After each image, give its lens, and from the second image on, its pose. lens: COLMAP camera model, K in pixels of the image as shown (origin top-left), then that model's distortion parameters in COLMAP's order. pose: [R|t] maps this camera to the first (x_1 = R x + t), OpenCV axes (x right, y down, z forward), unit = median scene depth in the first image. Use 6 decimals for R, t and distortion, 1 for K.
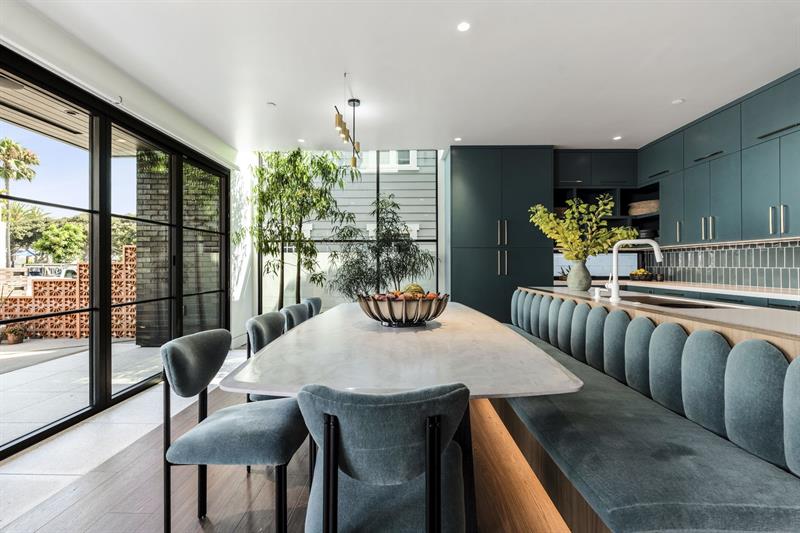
lens RADIAL K [[352.4, 0, 401.4], [0, 352.4, 266.0], [0, 0, 1]] dist [0.001509, 0.000316]
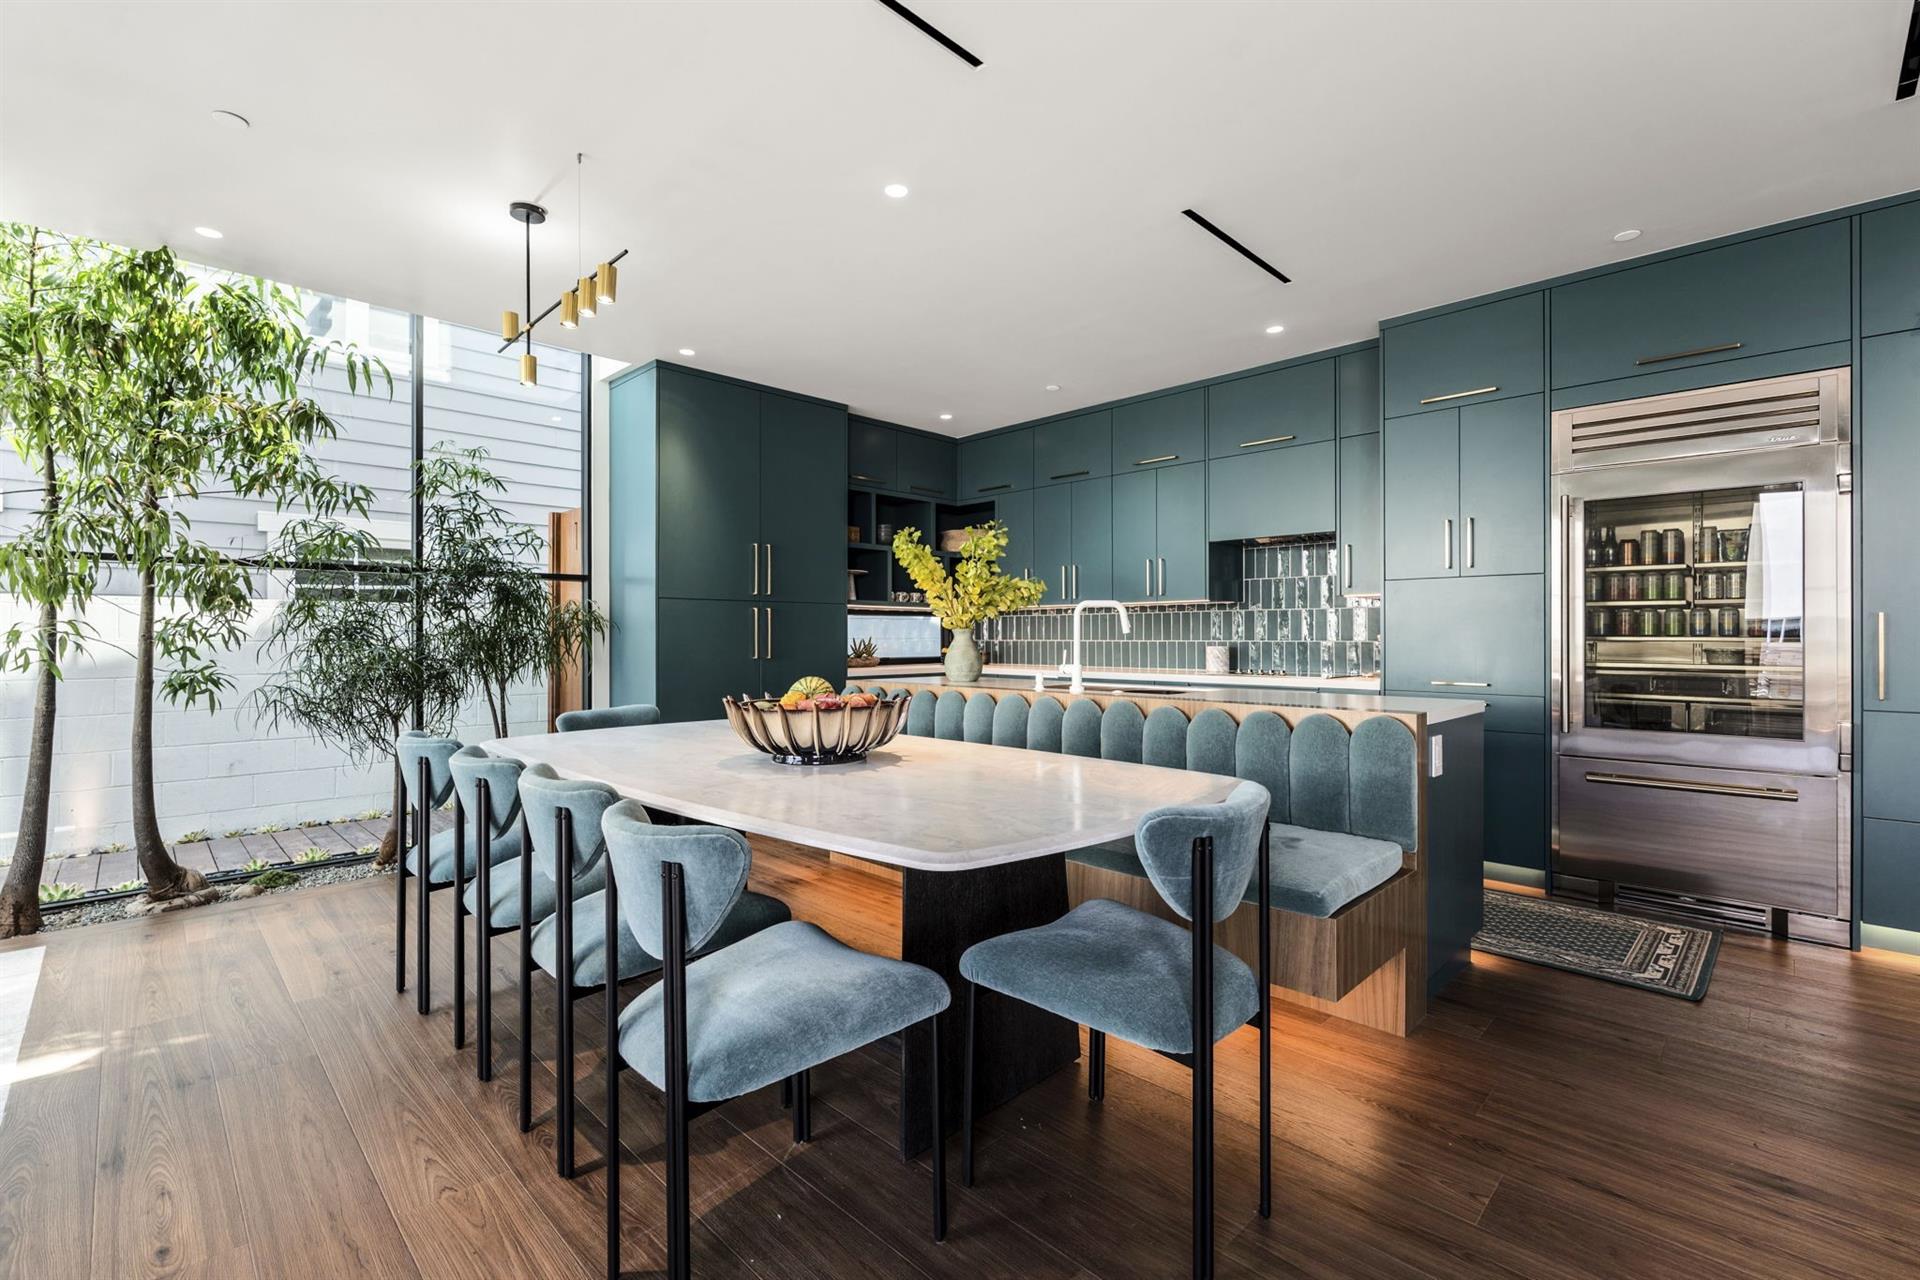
lens RADIAL K [[845.7, 0, 963.3], [0, 845.7, 638.9], [0, 0, 1]] dist [0.001509, 0.000316]
pose [[0.697911, -0.003463, 0.716176, -0.340183], [0.005397, 0.999985, -0.000424, -0.000238], [-0.716164, 0.004161, 0.697920, 0.019158]]
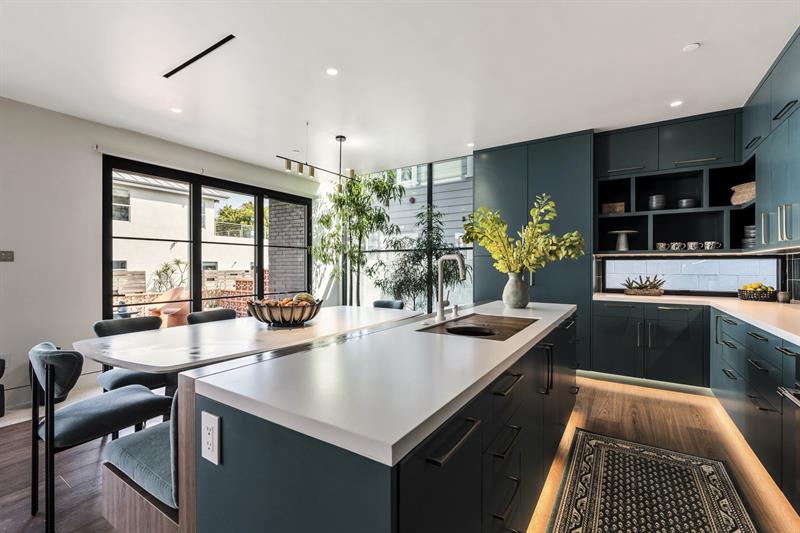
lens RADIAL K [[353.3, 0, 405.4], [0, 353.3, 267.7], [0, 0, 1]] dist [0.000426, -0.000051]
pose [[0.846589, 0.003007, -0.532239, 0.506125], [-0.003436, 0.999994, 0.000184, -0.019436], [0.532237, 0.001673, 0.846594, 0.075559]]
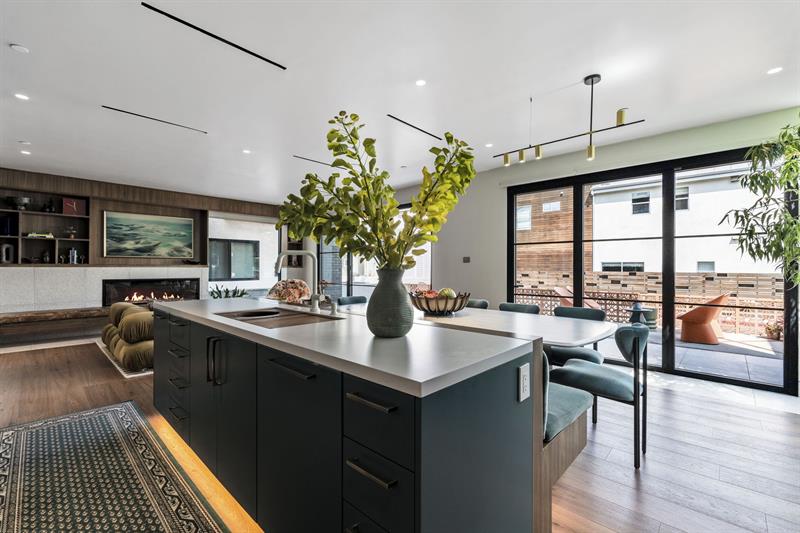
lens RADIAL K [[349.7, 0, 399.2], [0, 349.7, 262.4], [0, 0, 1]] dist [0.000107, -0.000189]
pose [[-0.683776, -0.008816, -0.729639, 0.568005], [-0.003471, 0.999955, -0.008829, -0.017651], [0.729684, -0.003505, -0.683776, 0.903471]]
